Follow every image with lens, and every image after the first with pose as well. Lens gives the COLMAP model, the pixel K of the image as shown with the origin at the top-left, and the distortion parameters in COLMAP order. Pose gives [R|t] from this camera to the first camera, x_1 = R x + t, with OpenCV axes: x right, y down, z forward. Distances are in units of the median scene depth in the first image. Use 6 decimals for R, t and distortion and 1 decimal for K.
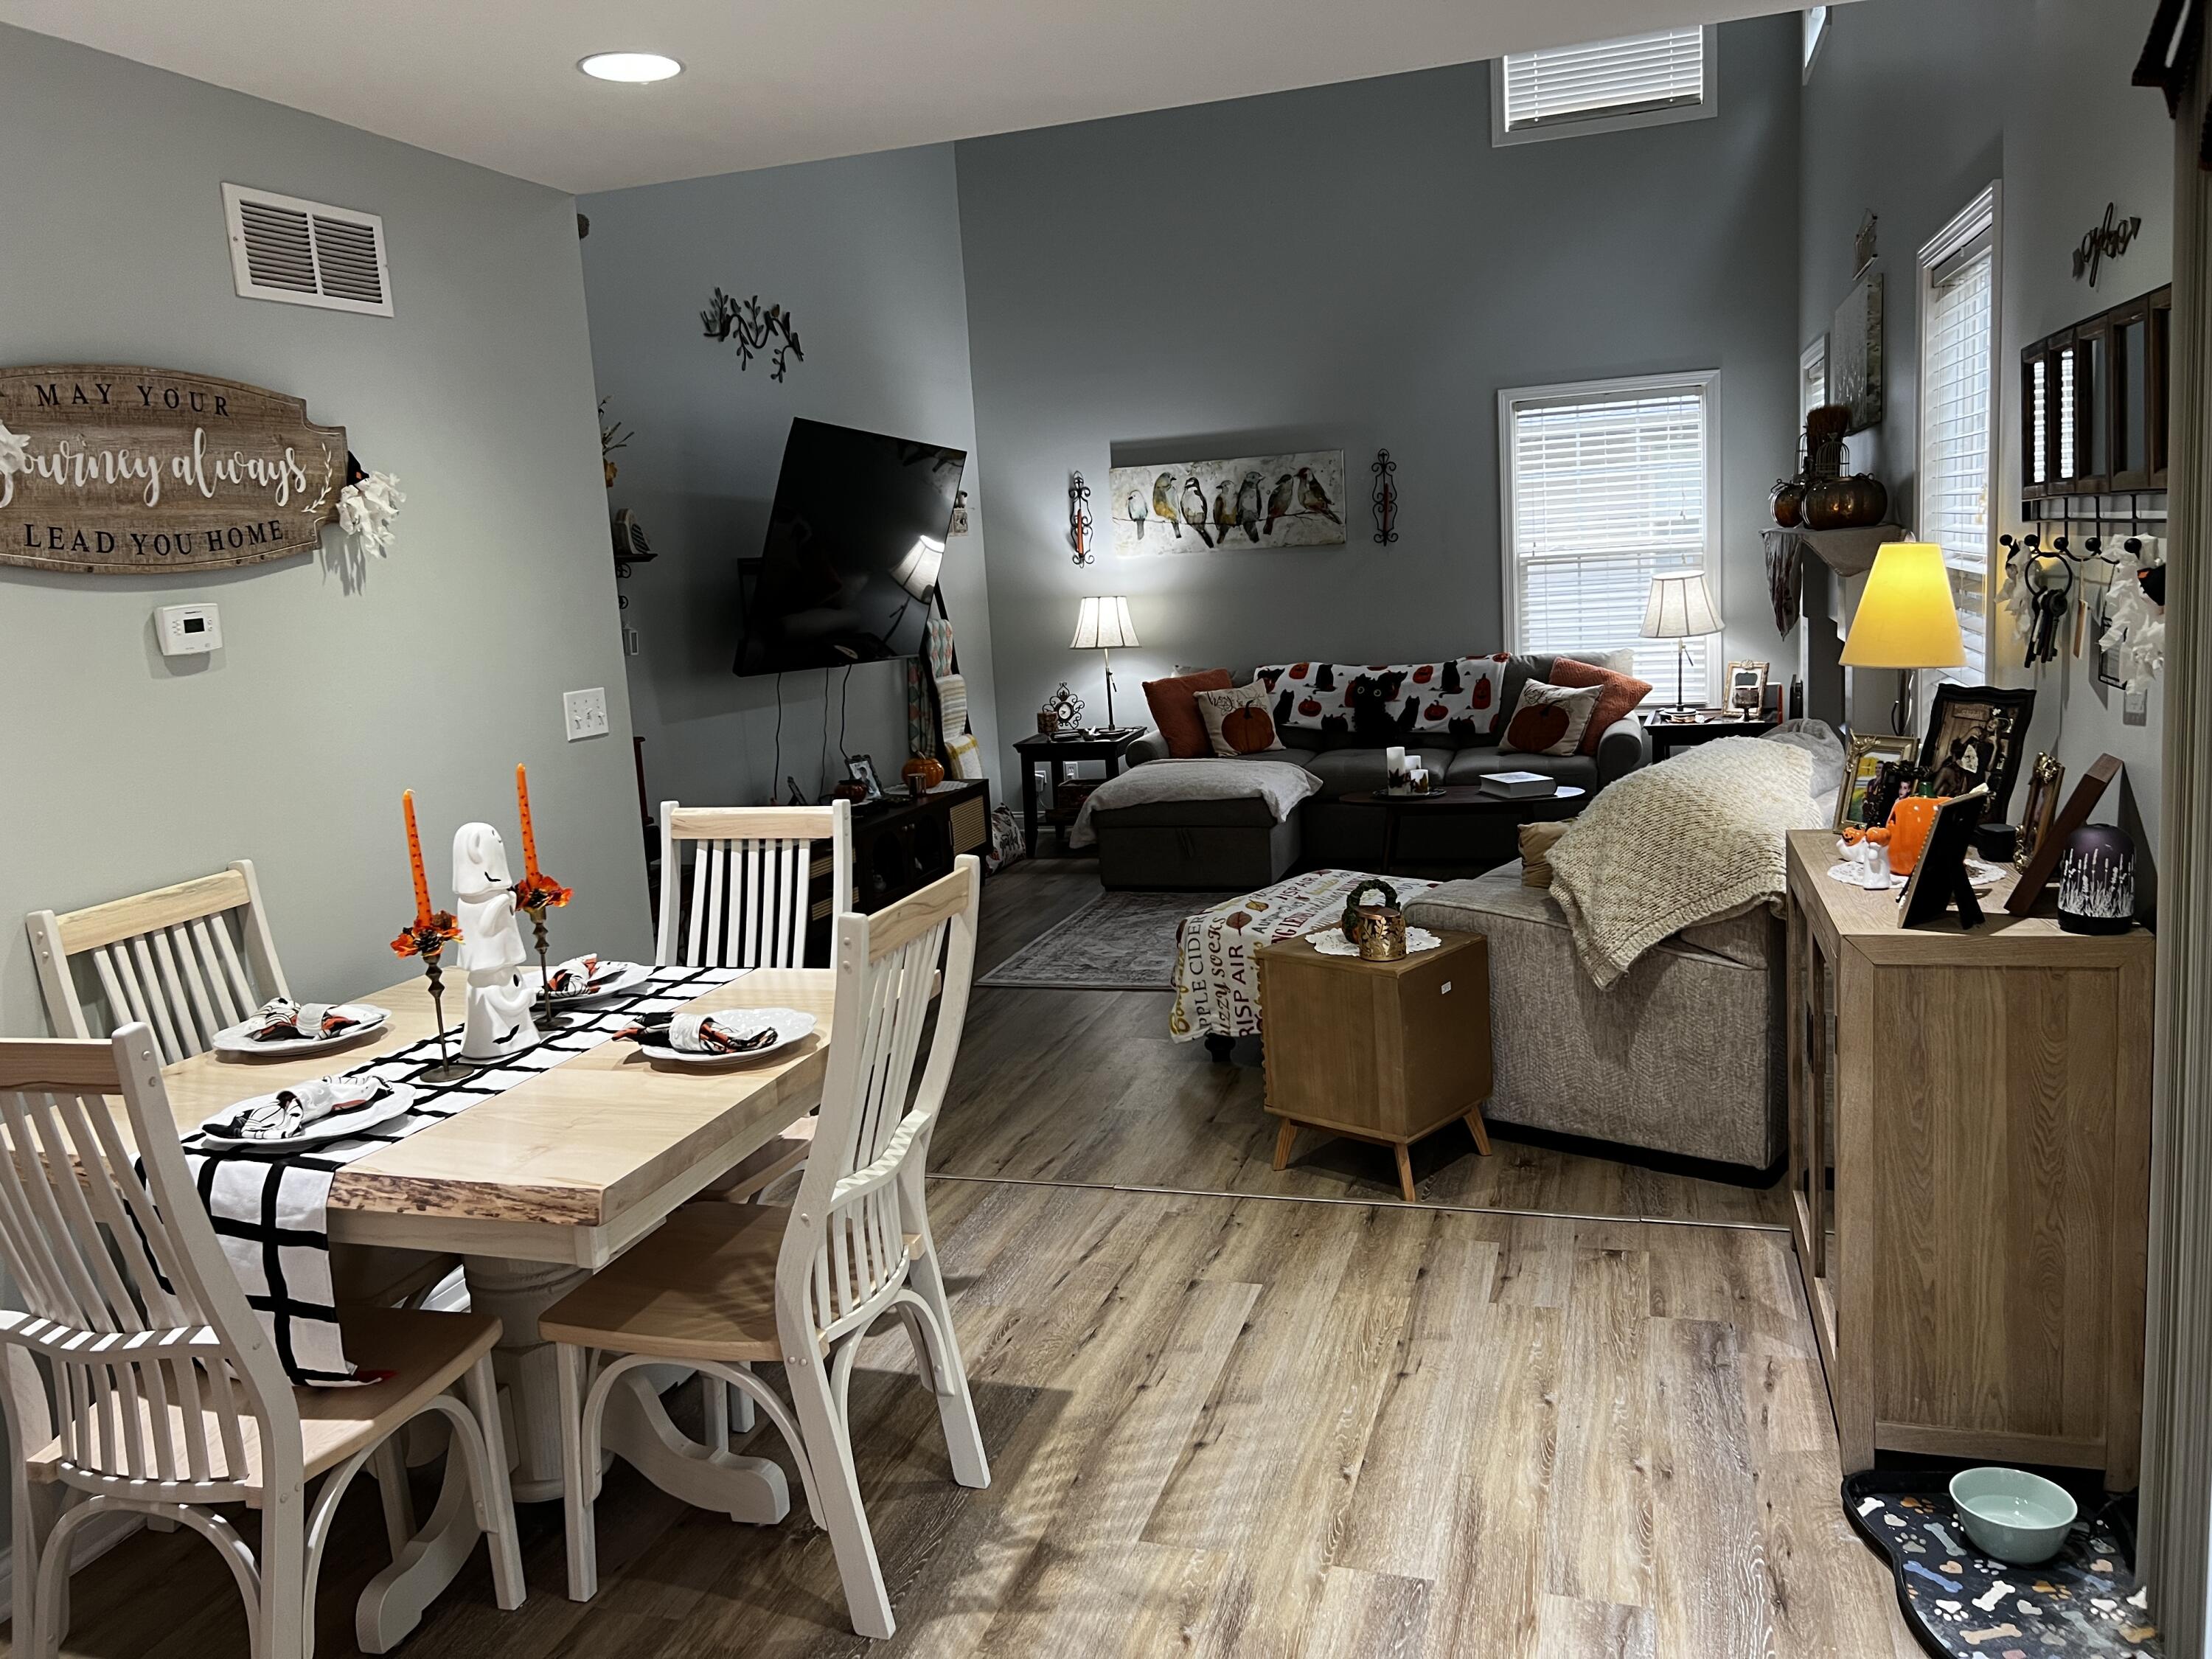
lens RADIAL K [[1667.9, 0, 1078.2], [0, 1667.9, 810.7], [0, 0, 1]] dist [0.082631, -0.101044]
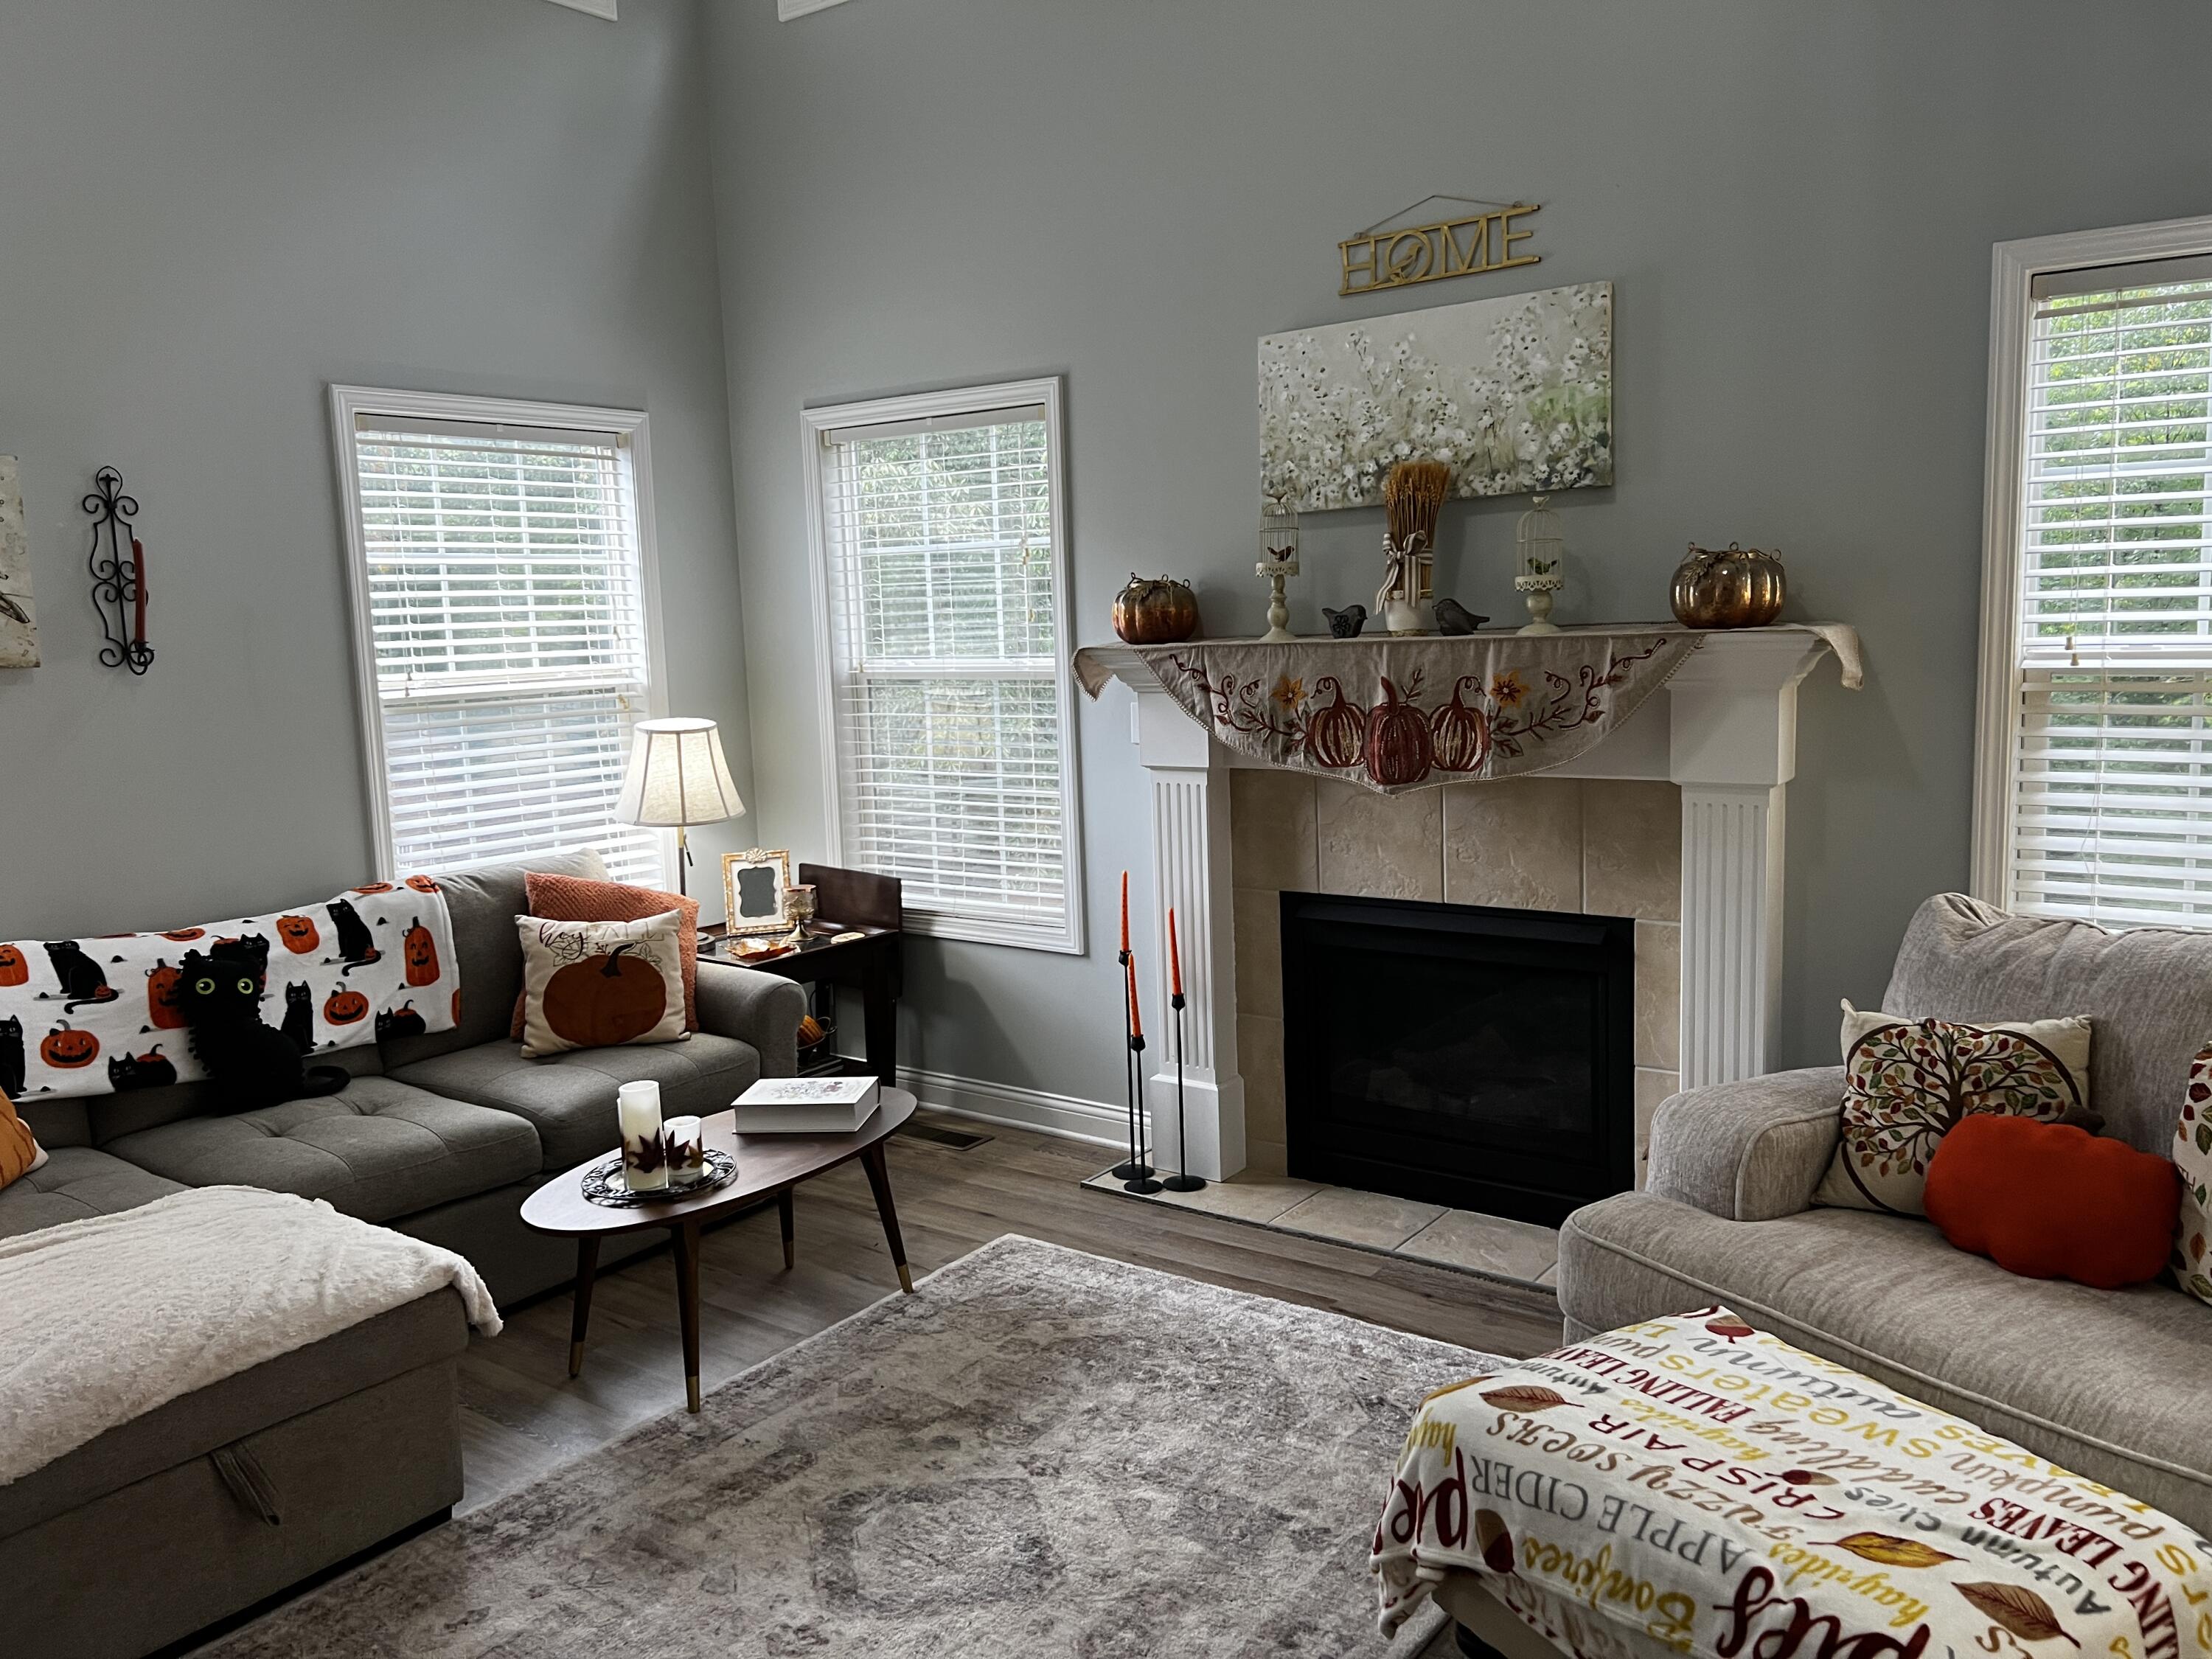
lens RADIAL K [[1665.9, 0, 1091.1], [0, 1665.9, 832.8], [0, 0, 1]] dist [0.051349, -0.042946]
pose [[0.319863, -0.075489, 0.944452, -0.389236], [0.160462, 0.986737, 0.024524, -0.184812], [-0.933777, 0.143704, 0.327734, 1.342439]]
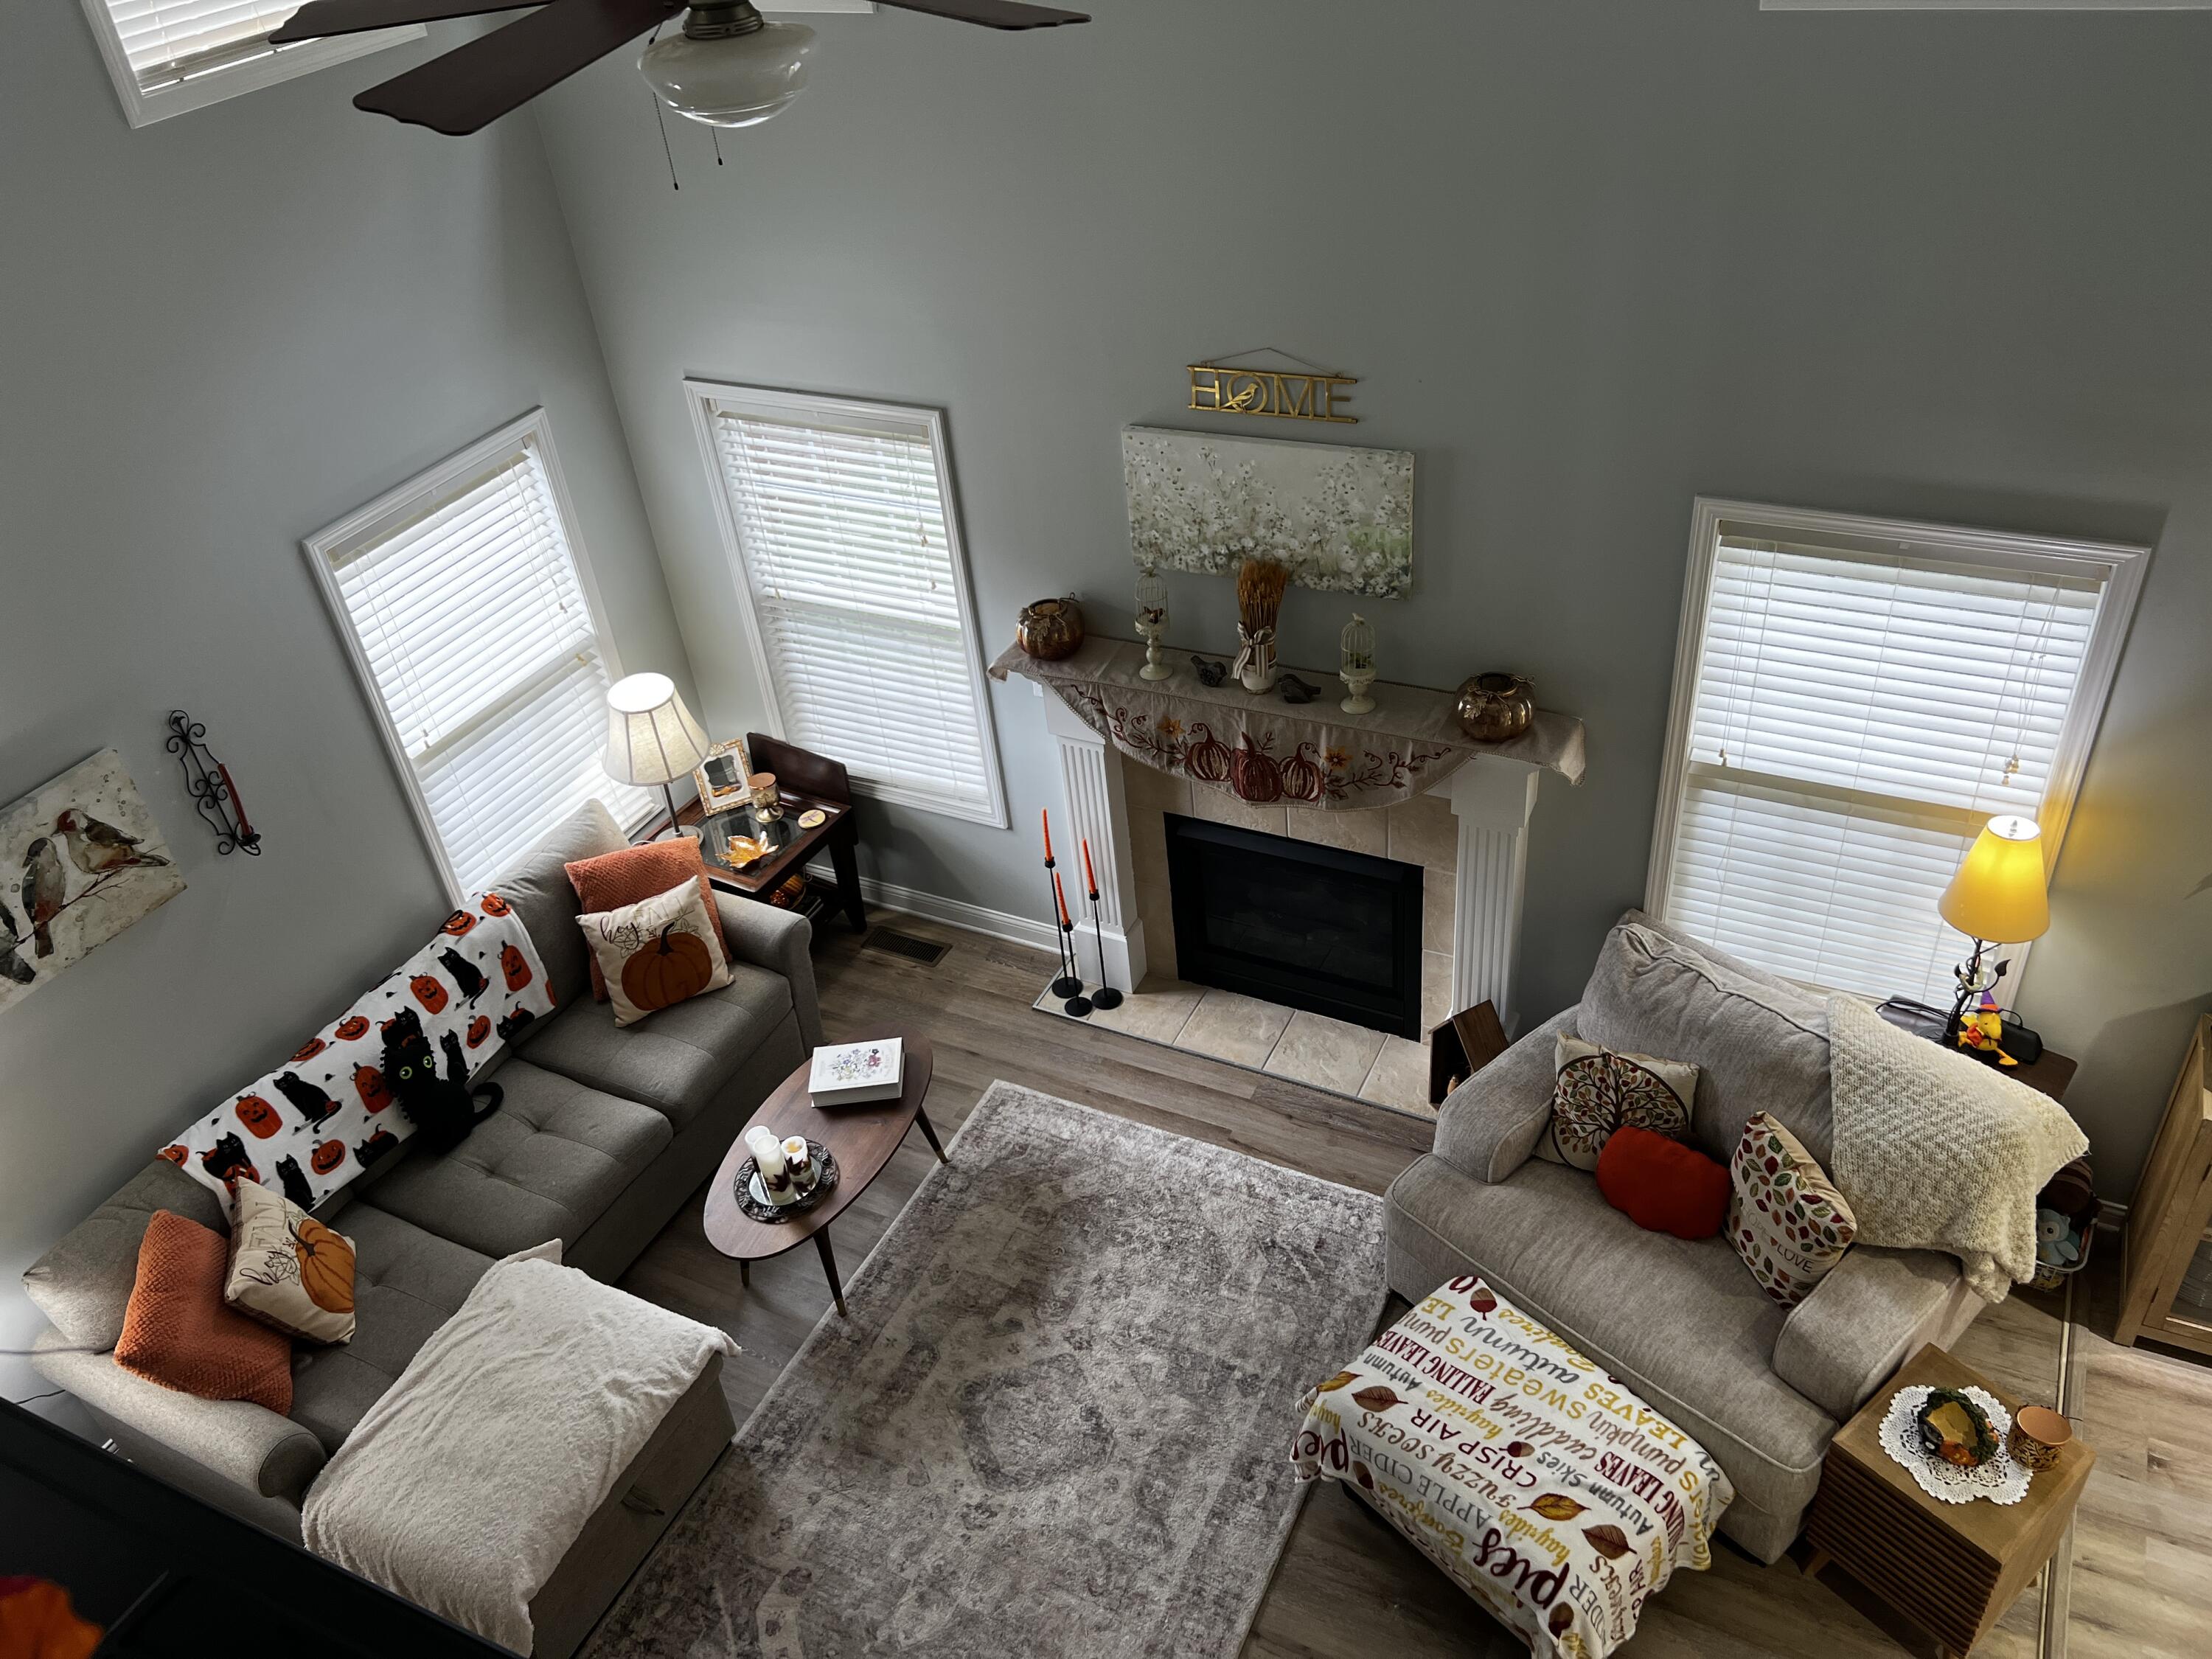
lens RADIAL K [[1675.3, 0, 1095.6], [0, 1675.3, 822.7], [0, 0, 1]] dist [0.080697, -0.106820]
pose [[0.161409, -0.540477, 0.825731, -0.532151], [0.234809, 0.833707, 0.499798, -0.856506], [-0.958547, 0.113217, 0.261477, 1.267070]]
